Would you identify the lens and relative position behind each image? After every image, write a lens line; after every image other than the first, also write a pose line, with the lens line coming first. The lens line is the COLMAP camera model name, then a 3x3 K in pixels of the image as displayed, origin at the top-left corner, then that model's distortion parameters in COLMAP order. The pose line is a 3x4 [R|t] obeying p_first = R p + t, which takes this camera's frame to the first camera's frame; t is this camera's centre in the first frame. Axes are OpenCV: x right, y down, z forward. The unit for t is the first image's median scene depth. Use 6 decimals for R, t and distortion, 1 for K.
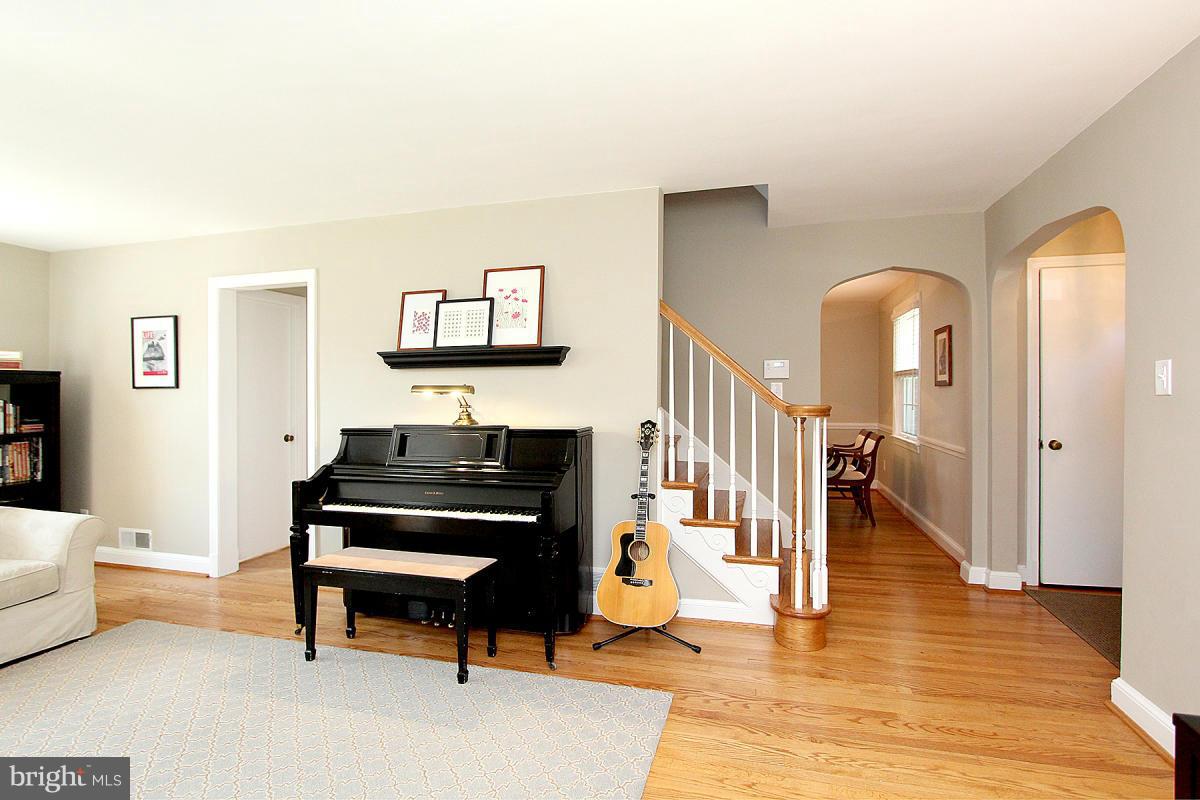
lens RADIAL K [[597.5, 0, 593.6], [0, 597.5, 386.4], [0, 0, 1]] dist [-0.002028, 0.000139]
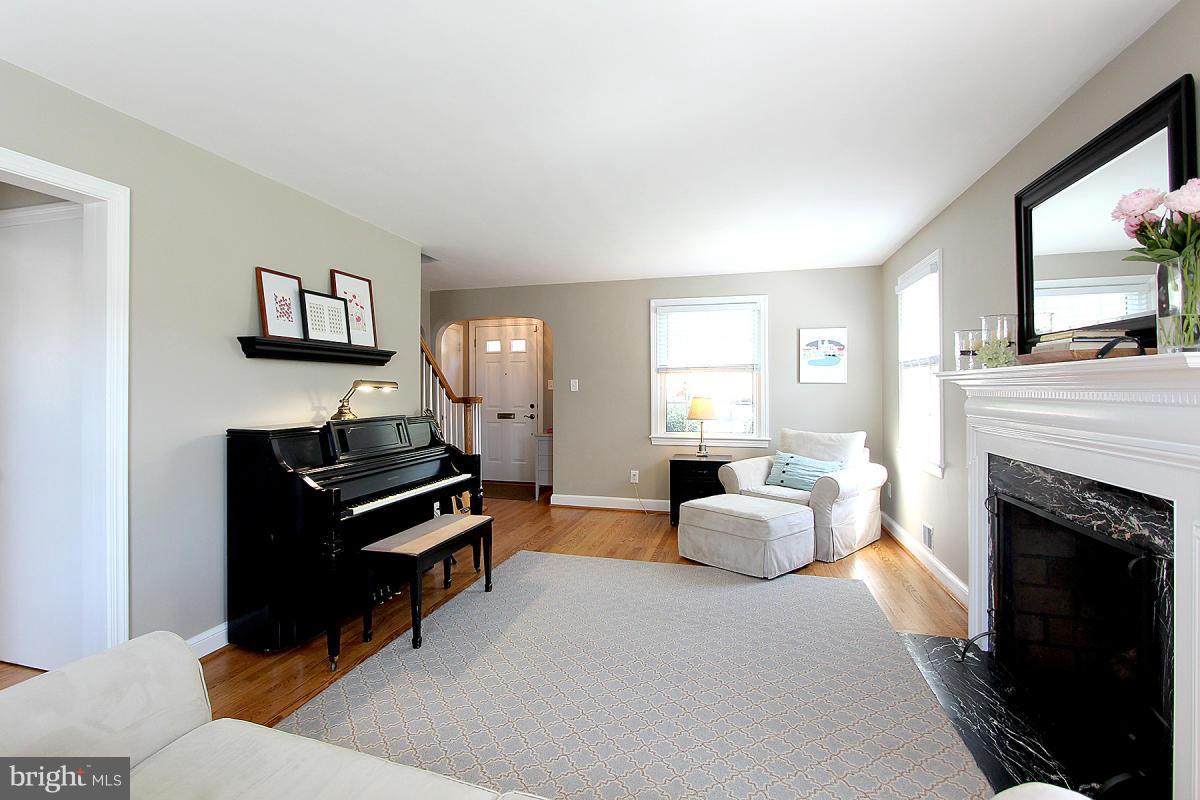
lens RADIAL K [[597.5, 0, 593.6], [0, 597.5, 386.4], [0, 0, 1]] dist [-0.002028, 0.000139]
pose [[-0.027290, 0.018467, 0.999457, -1.346645], [0.001902, 0.999828, -0.018422, 0.029705], [-0.999626, 0.001398, -0.027320, 0.640139]]
